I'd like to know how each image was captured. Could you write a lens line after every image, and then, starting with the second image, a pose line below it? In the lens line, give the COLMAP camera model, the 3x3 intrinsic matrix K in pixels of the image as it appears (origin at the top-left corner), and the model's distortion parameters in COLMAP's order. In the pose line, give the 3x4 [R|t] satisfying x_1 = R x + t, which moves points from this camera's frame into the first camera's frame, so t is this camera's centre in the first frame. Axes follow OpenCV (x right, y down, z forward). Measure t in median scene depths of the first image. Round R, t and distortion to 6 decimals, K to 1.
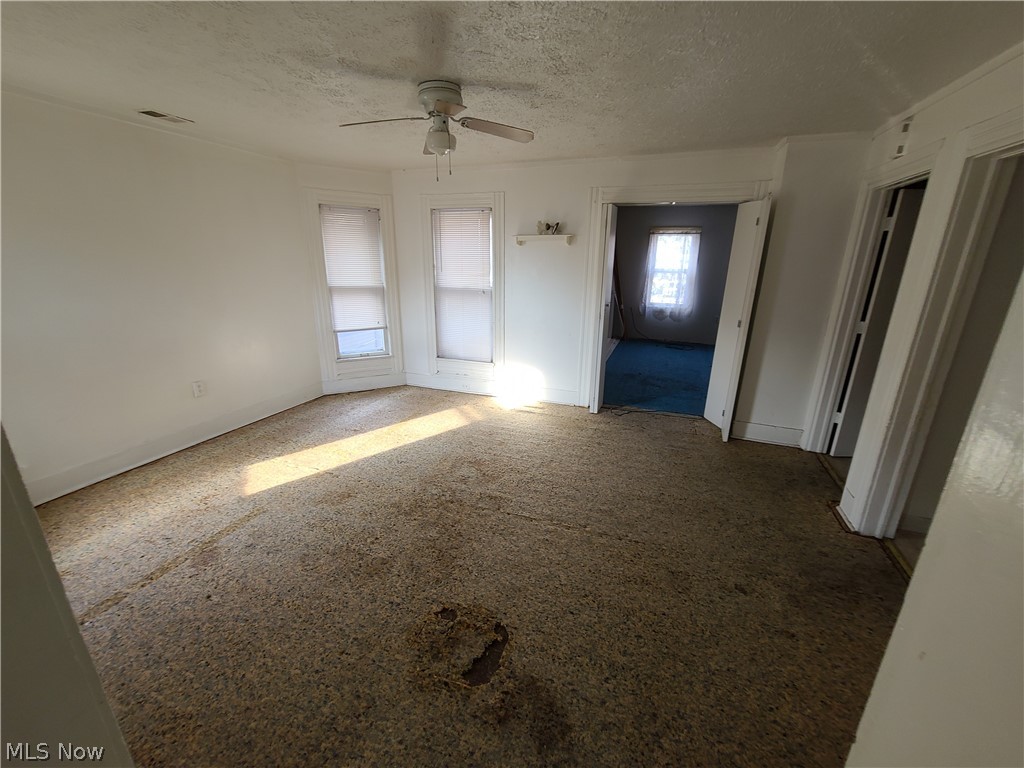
lens RADIAL K [[420.0, 0, 510.4], [0, 420.0, 384.3], [0, 0, 1]] dist [0.001704, -0.000373]
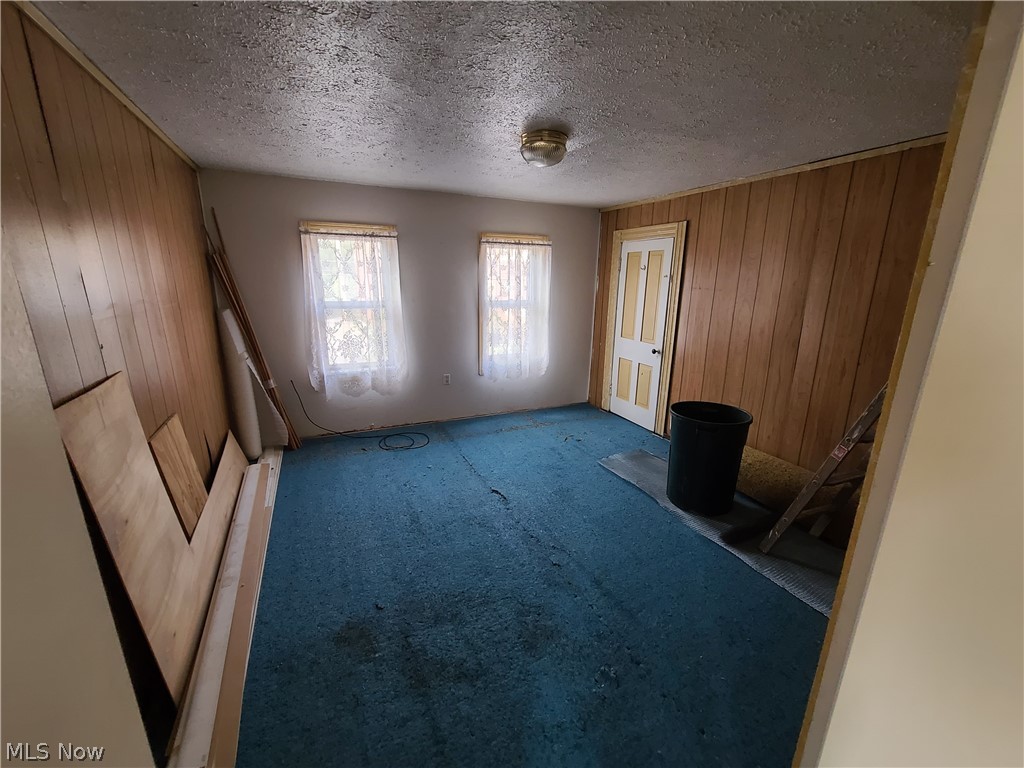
lens RADIAL K [[420.0, 0, 511.8], [0, 420.0, 385.5], [0, 0, 1]] dist [0.001704, -0.000373]
pose [[0.704460, -0.180809, 0.686326, 0.134495], [0.208476, 0.977063, 0.043418, -0.150870], [-0.678435, 0.112496, 0.725997, 0.485466]]
